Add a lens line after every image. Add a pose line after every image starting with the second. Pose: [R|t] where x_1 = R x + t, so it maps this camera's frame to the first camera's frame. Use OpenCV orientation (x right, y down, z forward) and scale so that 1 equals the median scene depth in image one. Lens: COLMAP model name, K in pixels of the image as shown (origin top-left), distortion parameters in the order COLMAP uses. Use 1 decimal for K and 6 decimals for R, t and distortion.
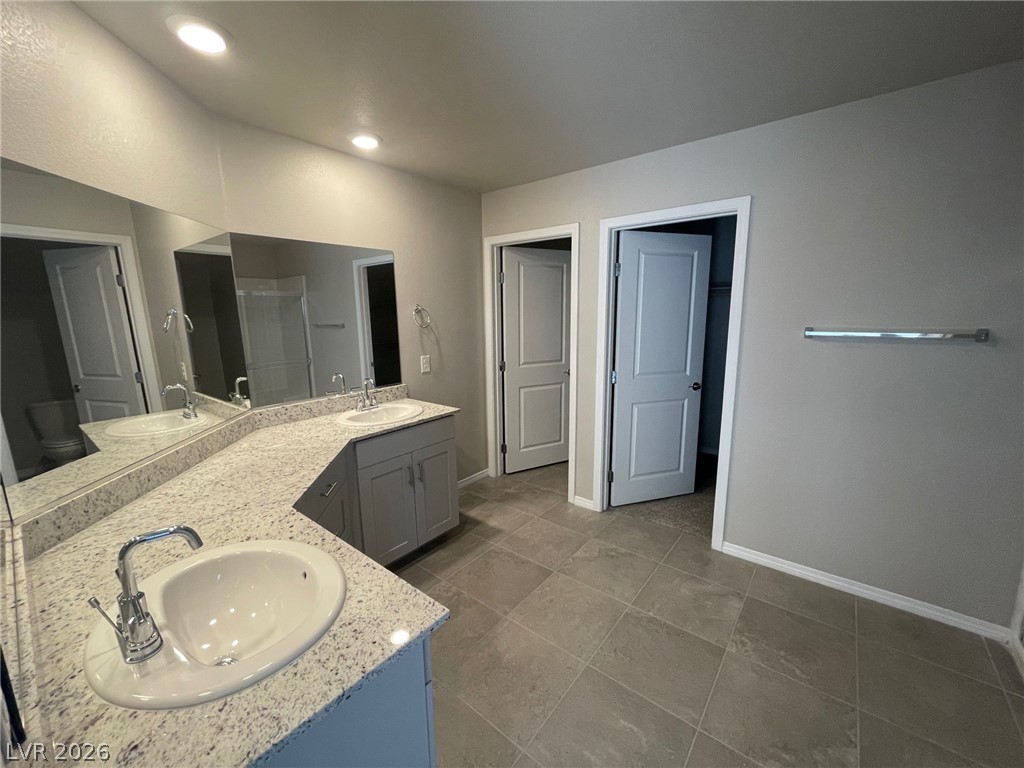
lens RADIAL K [[412.3, 0, 507.2], [0, 412.3, 385.2], [0, 0, 1]] dist [-0.001931, -0.000195]
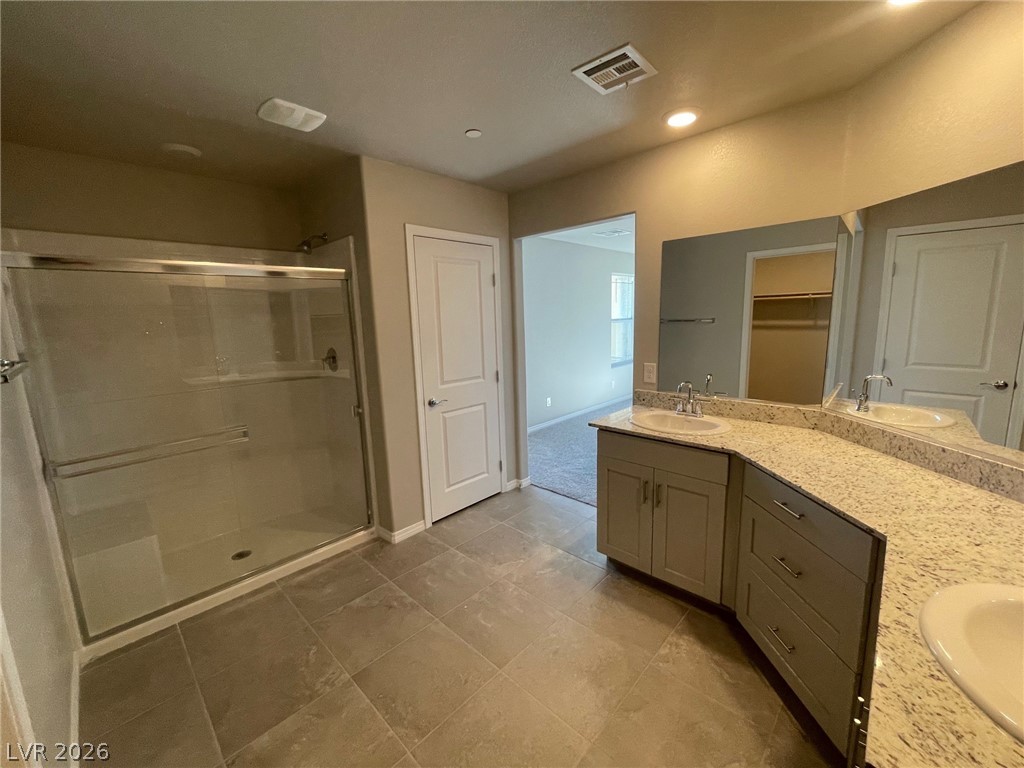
lens RADIAL K [[412.3, 0, 513.7], [0, 412.3, 385.4], [0, 0, 1]] dist [-0.001931, -0.000195]
pose [[-0.996213, 0.029764, 0.081690, 0.071280], [0.055705, 0.939903, 0.336867, -0.353309], [-0.066754, 0.340142, -0.938002, 1.996030]]
